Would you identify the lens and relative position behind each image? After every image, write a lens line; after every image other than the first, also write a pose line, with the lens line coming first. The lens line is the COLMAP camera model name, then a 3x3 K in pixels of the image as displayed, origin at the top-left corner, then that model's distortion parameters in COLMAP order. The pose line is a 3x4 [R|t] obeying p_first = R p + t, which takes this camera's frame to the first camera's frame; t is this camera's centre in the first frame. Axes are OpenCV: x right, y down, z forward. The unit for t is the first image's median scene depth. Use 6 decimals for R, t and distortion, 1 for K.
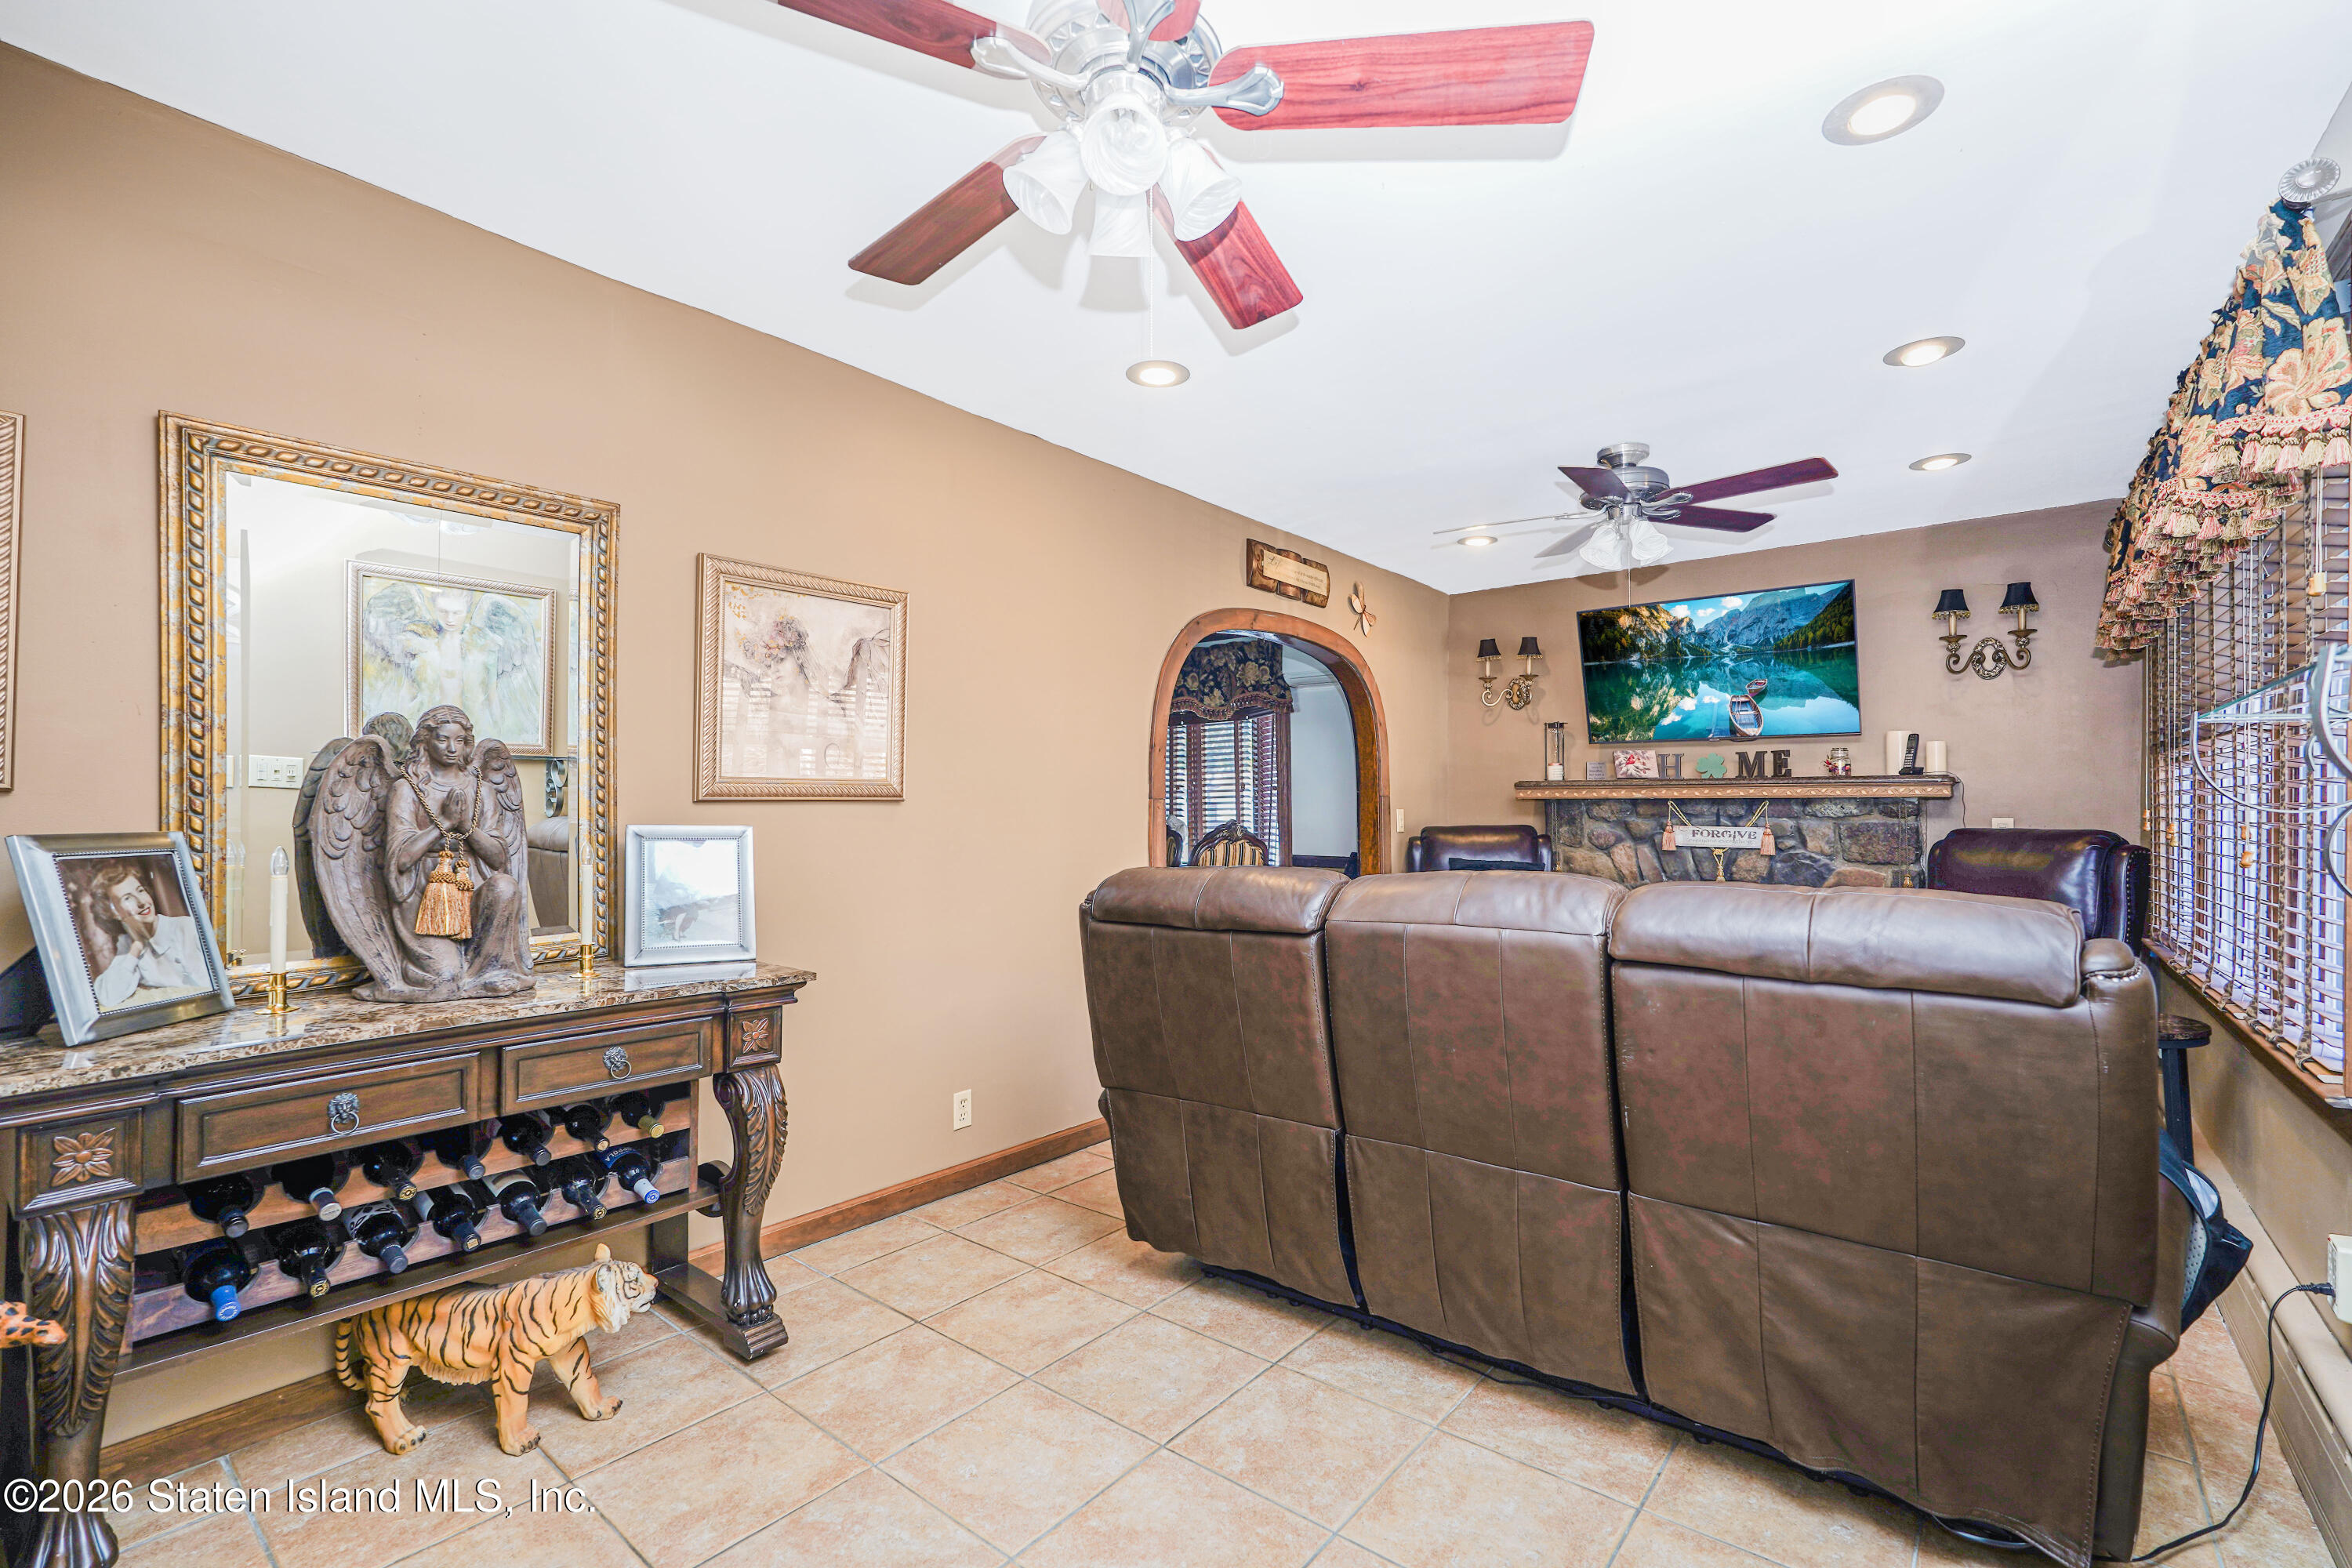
lens RADIAL K [[1035.4, 0, 1178.6], [0, 1035.4, 796.2], [0, 0, 1]] dist [-0.013680, 0.010451]
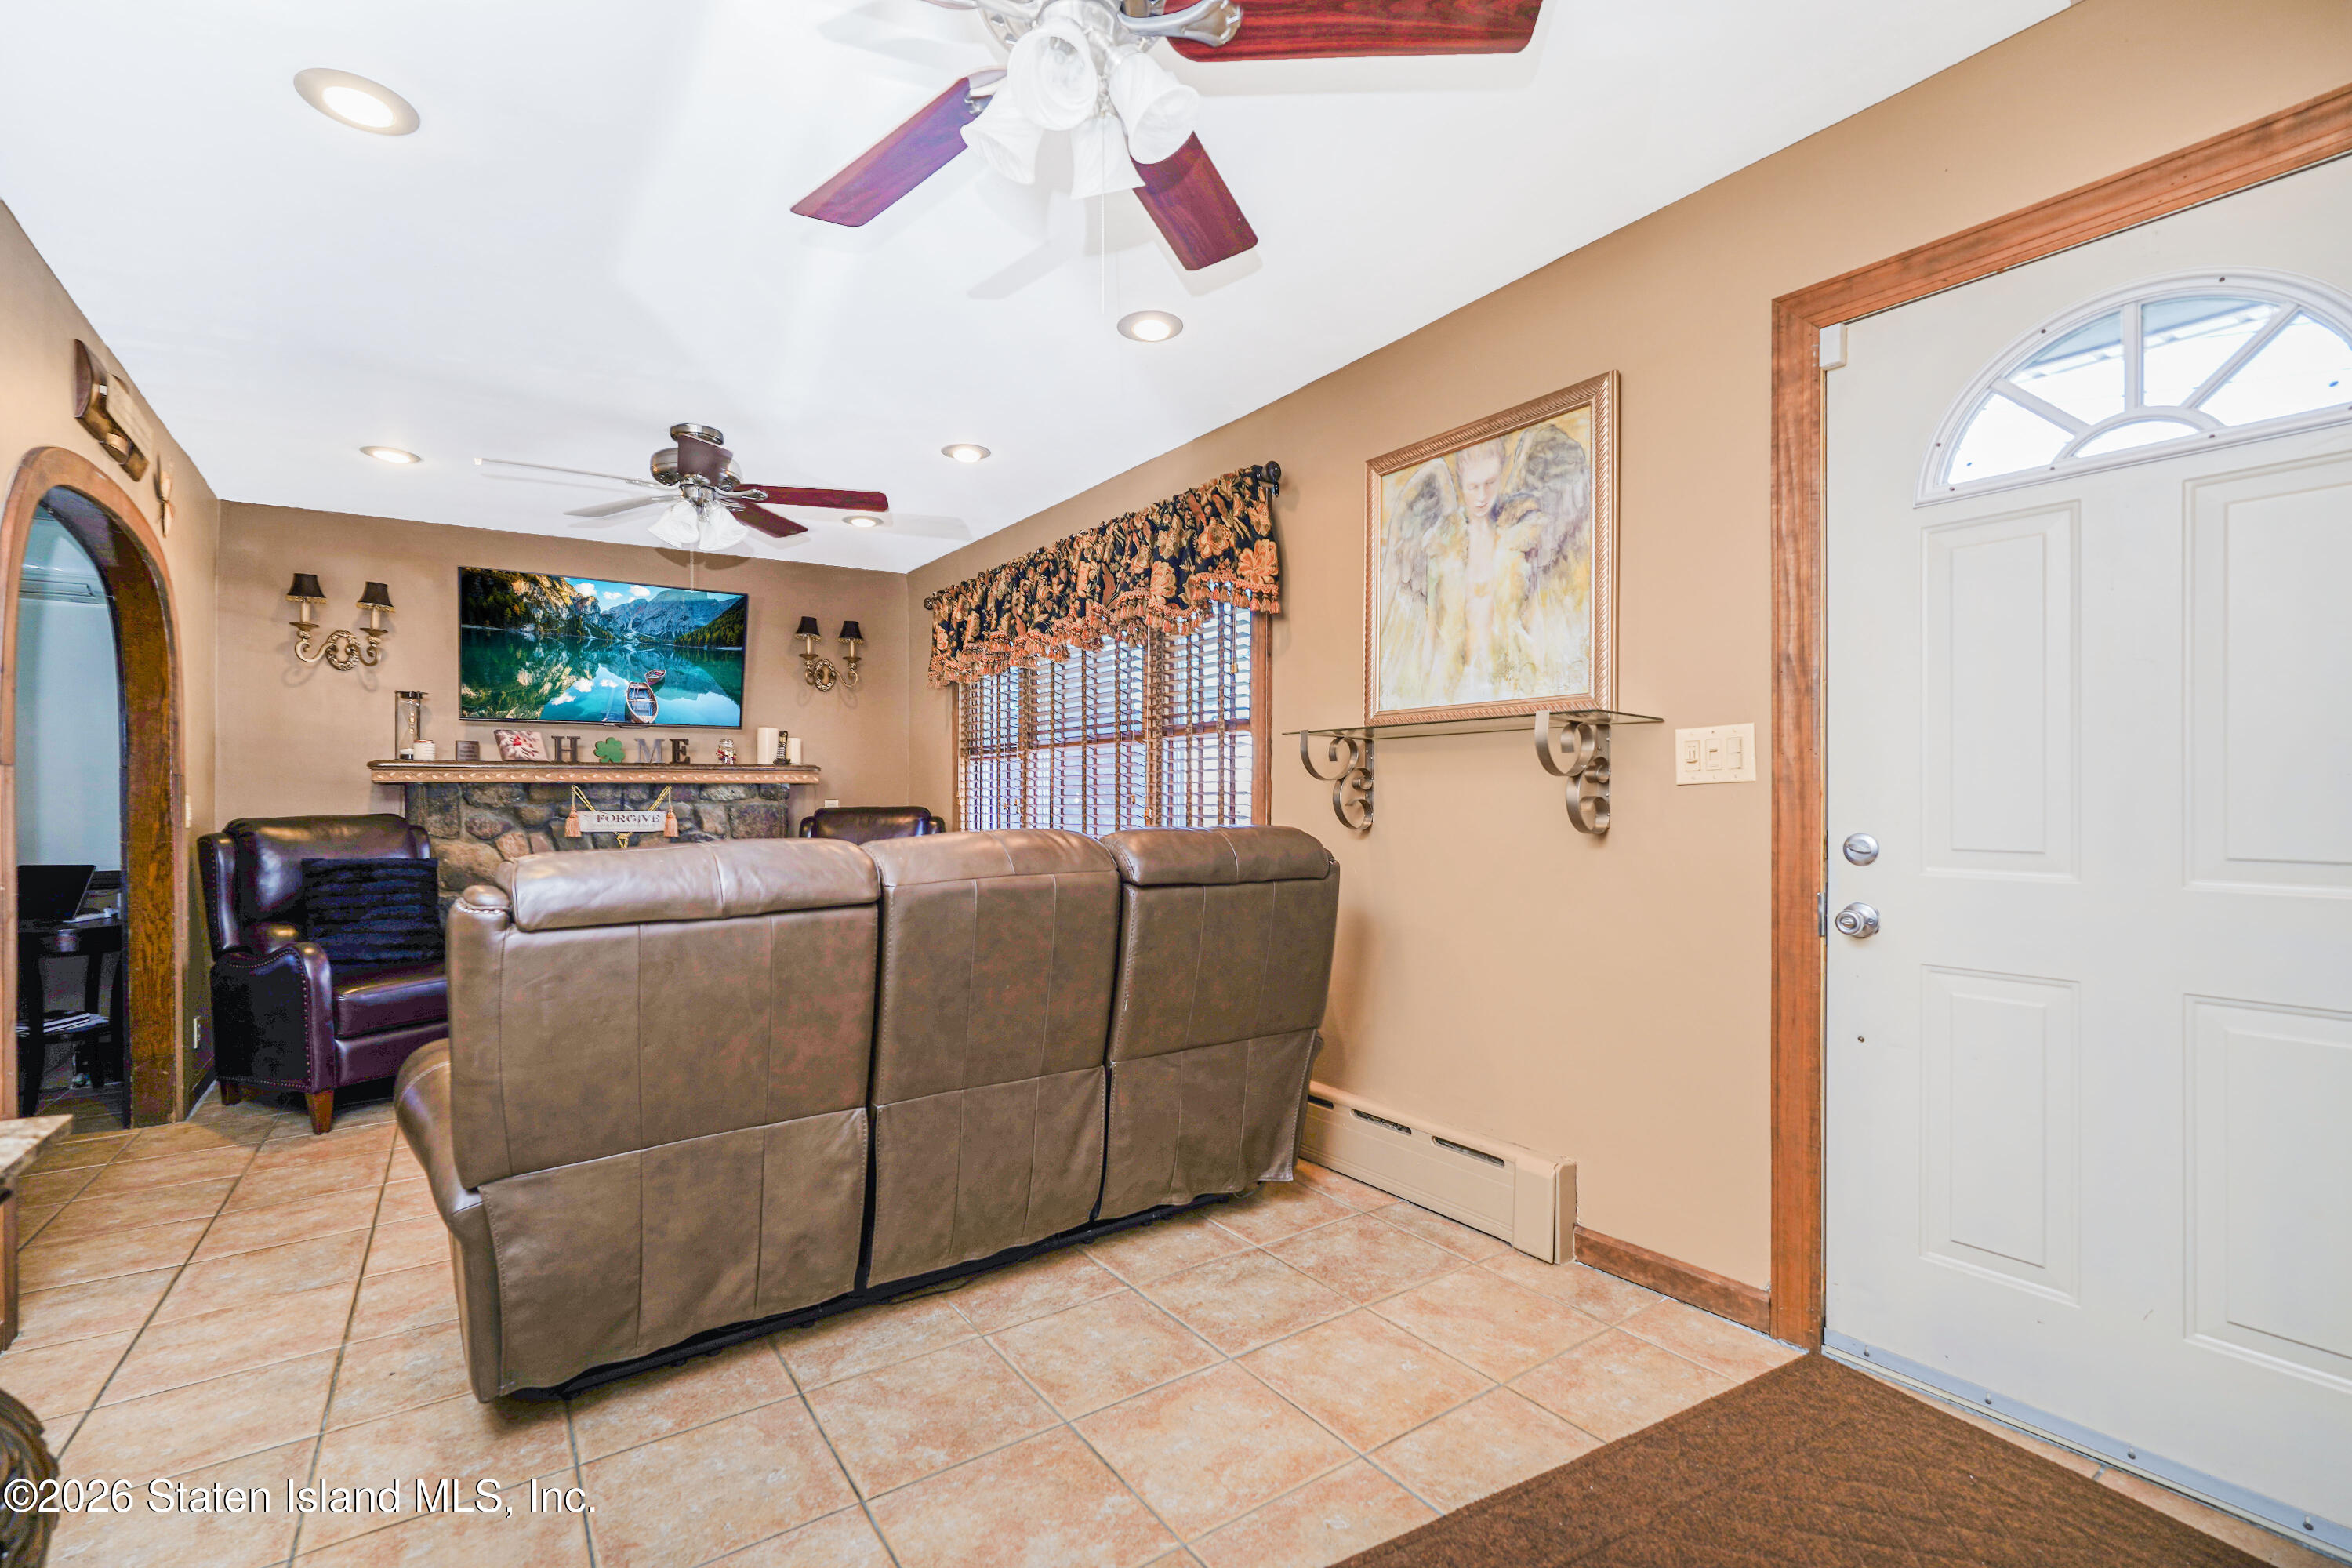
lens RADIAL K [[1065.2, 0, 1182.5], [0, 1065.2, 770.0], [0, 0, 1]] dist [0.002939, 0.000156]
pose [[0.277857, 0.026713, 0.960251, -0.321762], [-0.004701, 0.999639, -0.026449, 0.014363], [-0.960611, 0.002835, 0.277882, 0.191386]]
